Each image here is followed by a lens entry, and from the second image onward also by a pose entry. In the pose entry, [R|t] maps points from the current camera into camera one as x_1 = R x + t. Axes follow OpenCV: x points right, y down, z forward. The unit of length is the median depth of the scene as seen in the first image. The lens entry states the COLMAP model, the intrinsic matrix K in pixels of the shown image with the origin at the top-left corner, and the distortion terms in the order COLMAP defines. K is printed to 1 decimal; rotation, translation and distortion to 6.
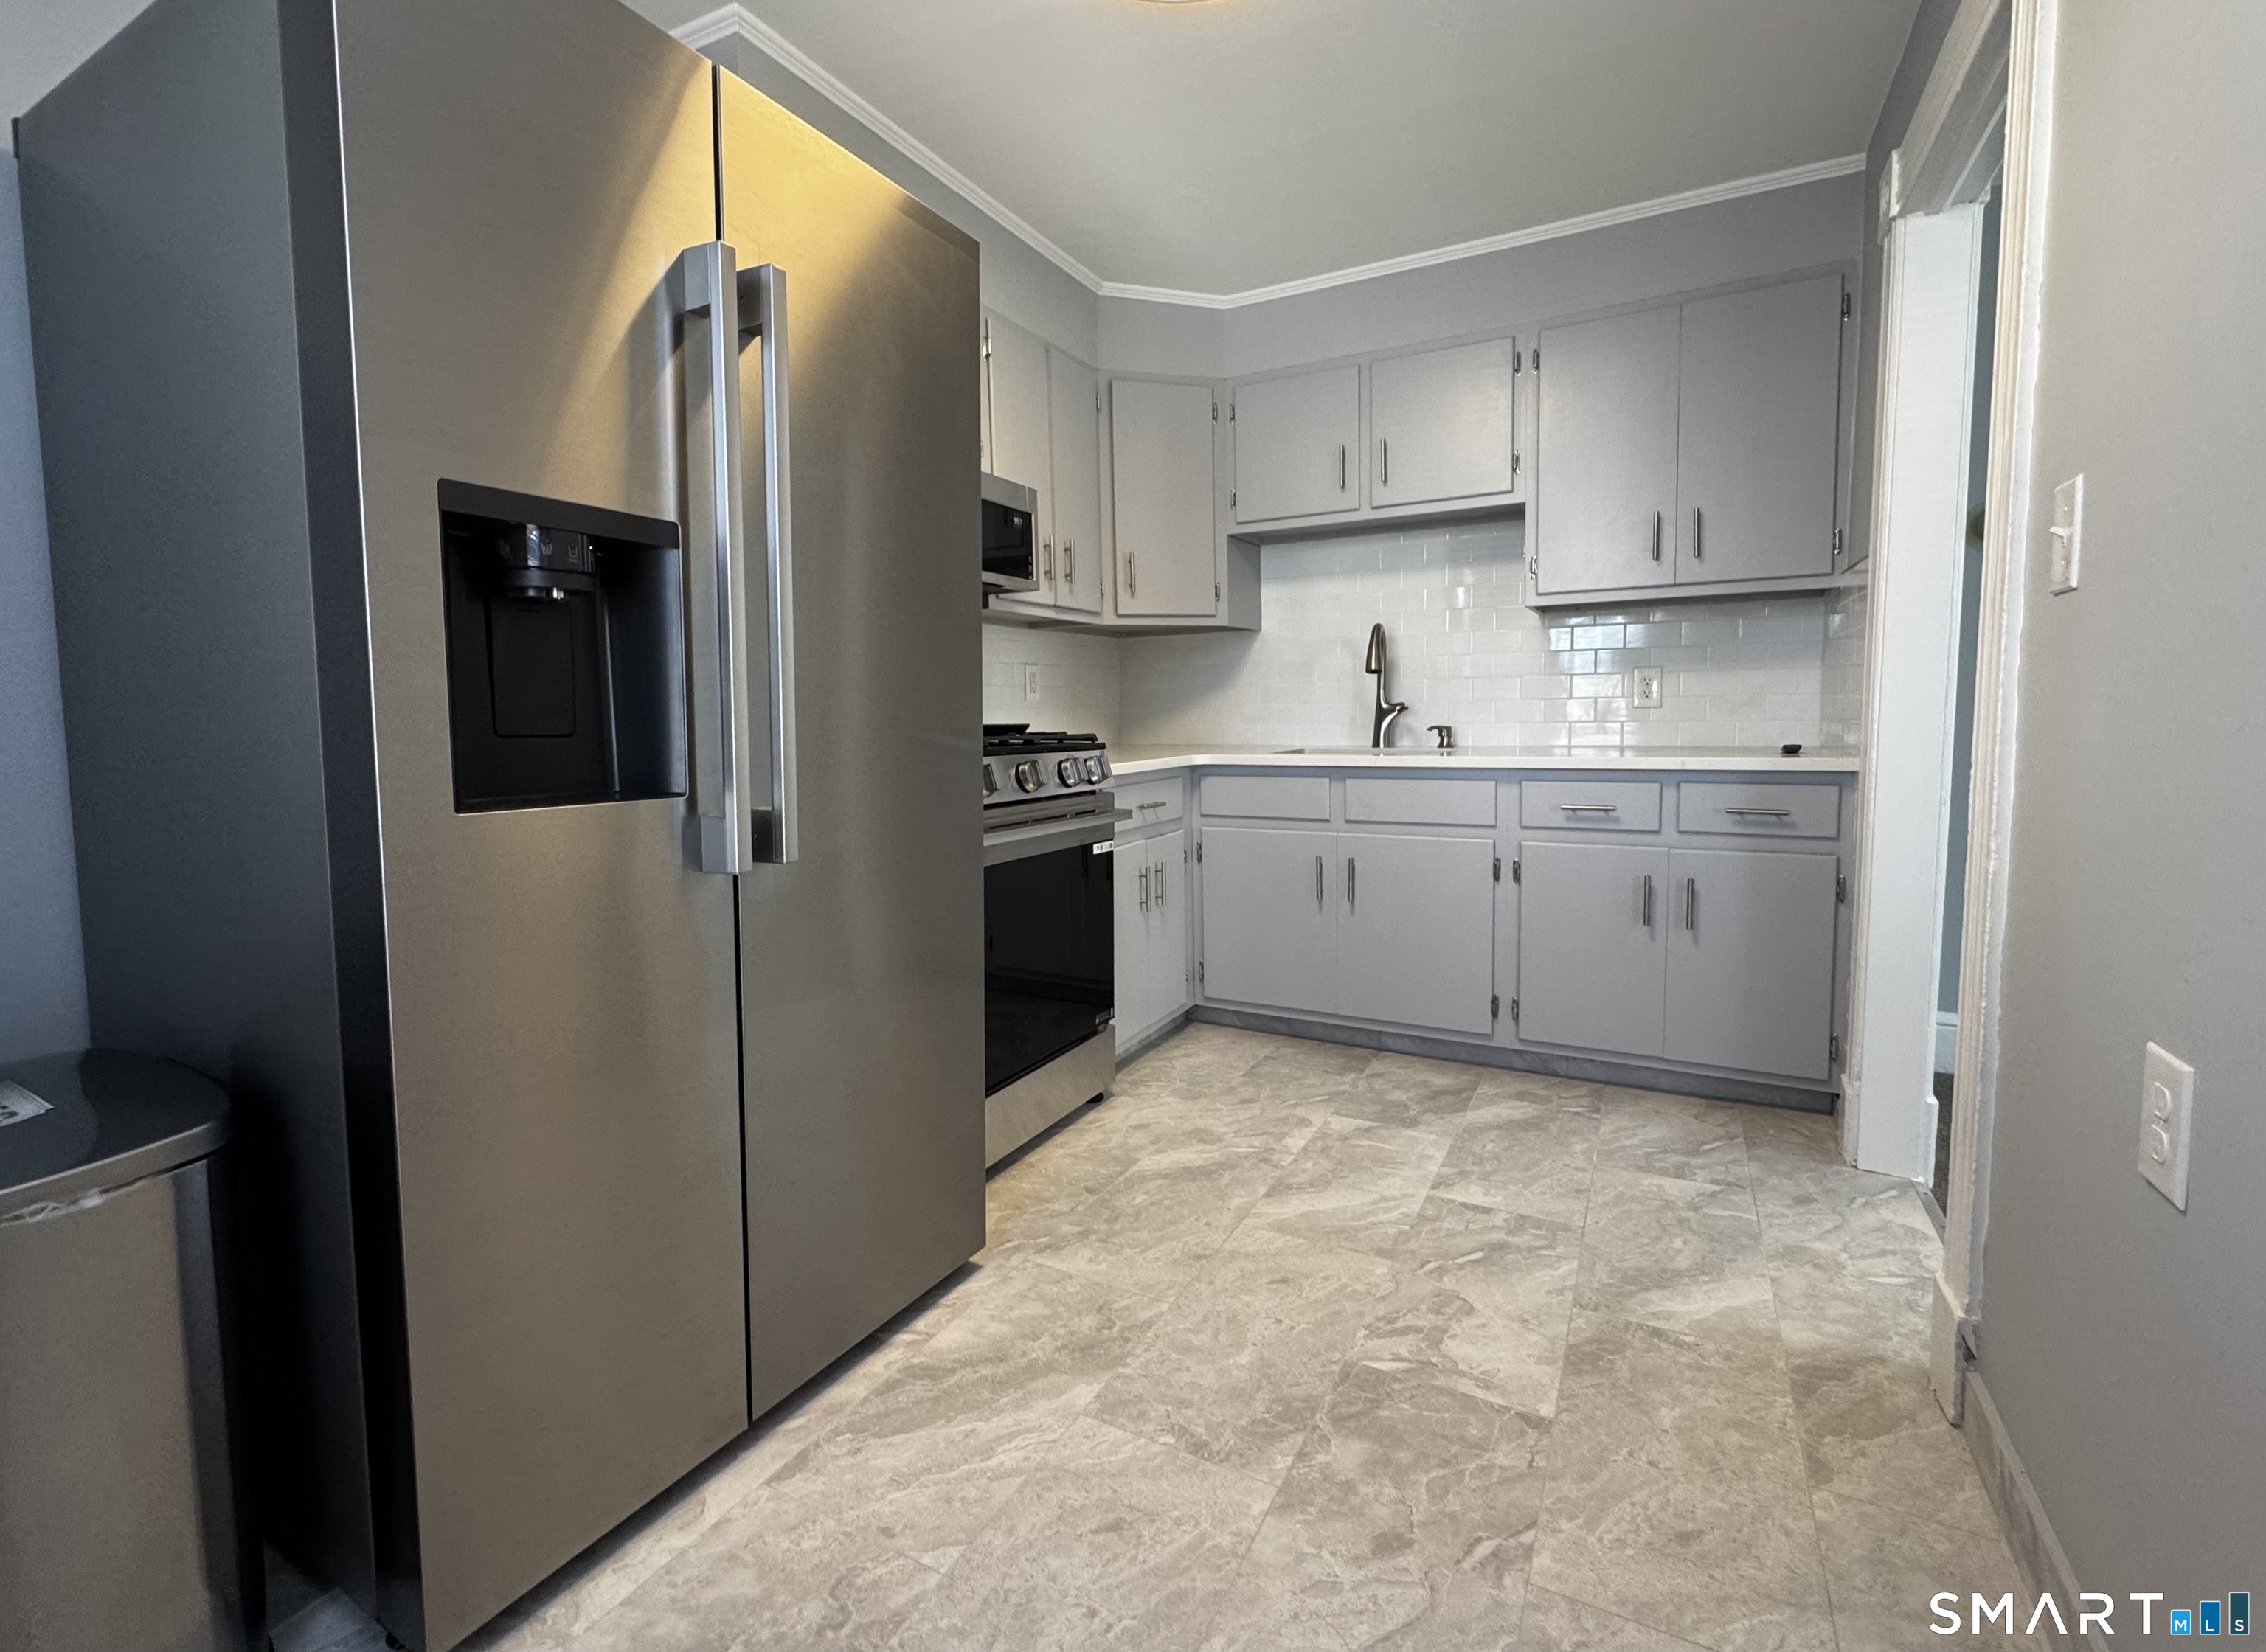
lens RADIAL K [[1034.8, 0, 1133.5], [0, 1034.8, 816.0], [0, 0, 1]] dist [-0.000786, 0.000015]
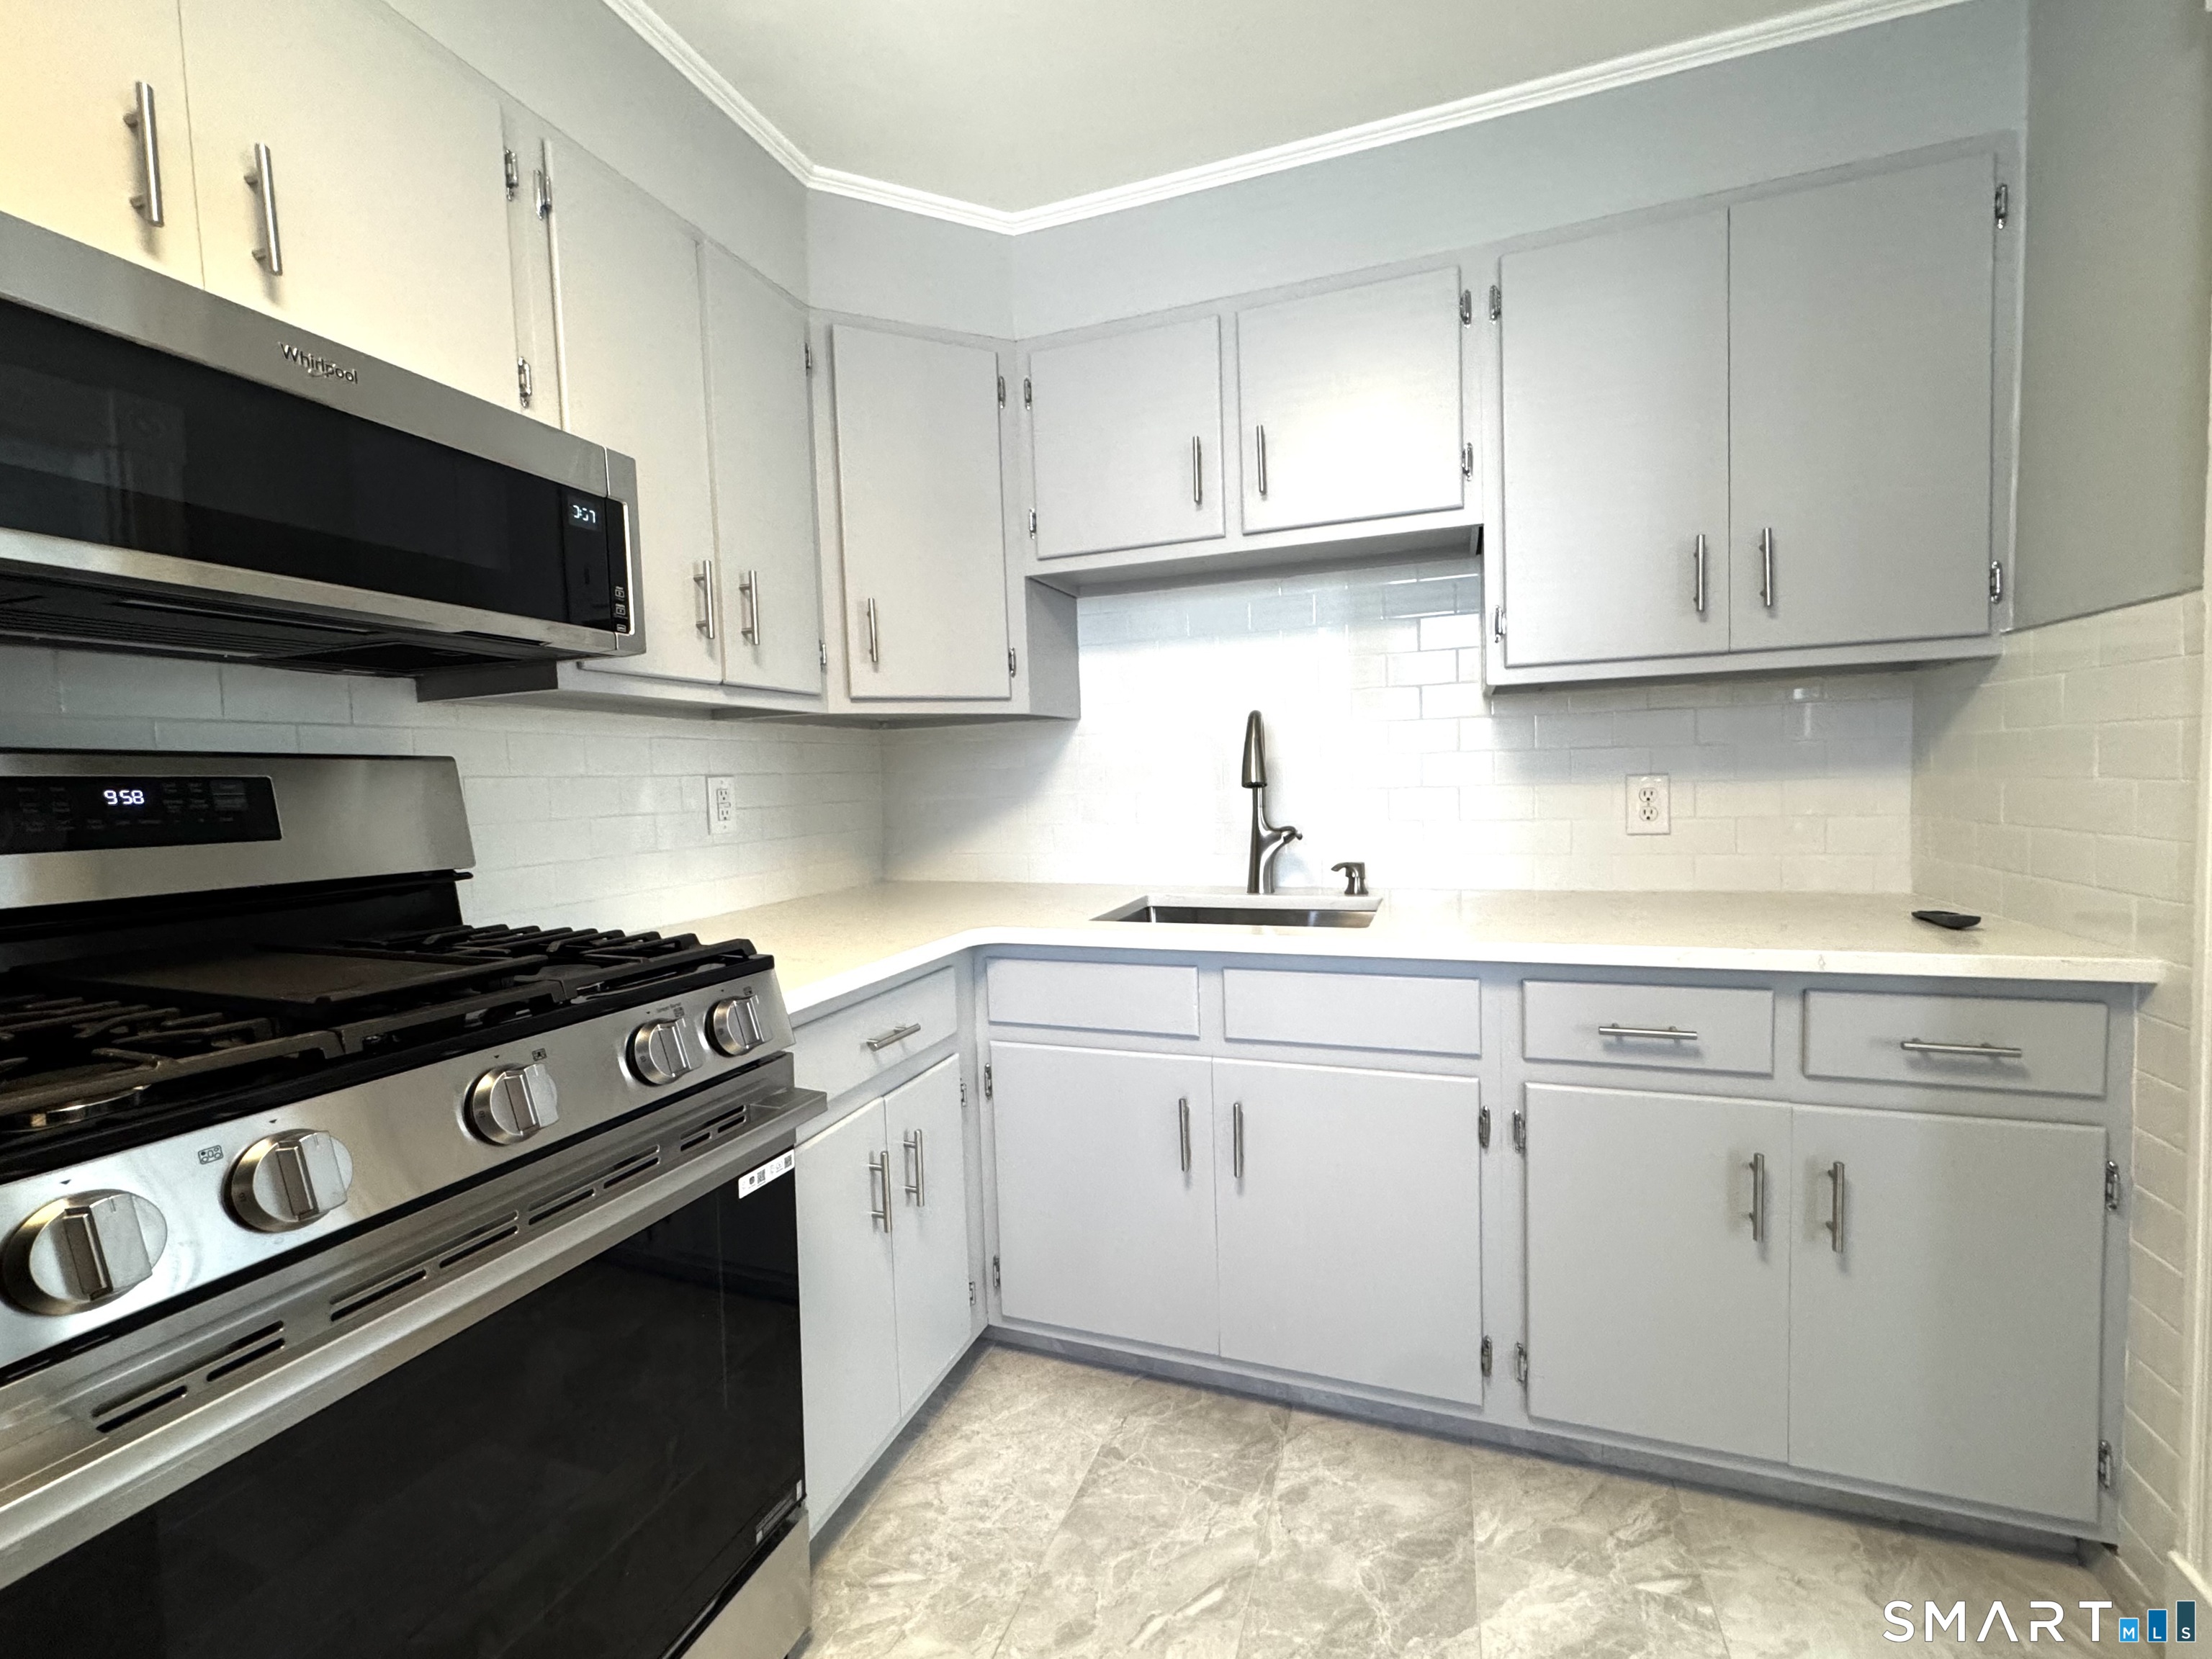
lens RADIAL K [[904.5, 0, 1095.8], [0, 904.5, 831.1], [0, 0, 1]] dist [-0.002096, 0.000153]
pose [[0.991143, -0.019659, 0.131339, 0.063294], [0.024659, 0.999027, -0.036552, -0.098662], [-0.130493, 0.039467, 0.990663, 0.483105]]
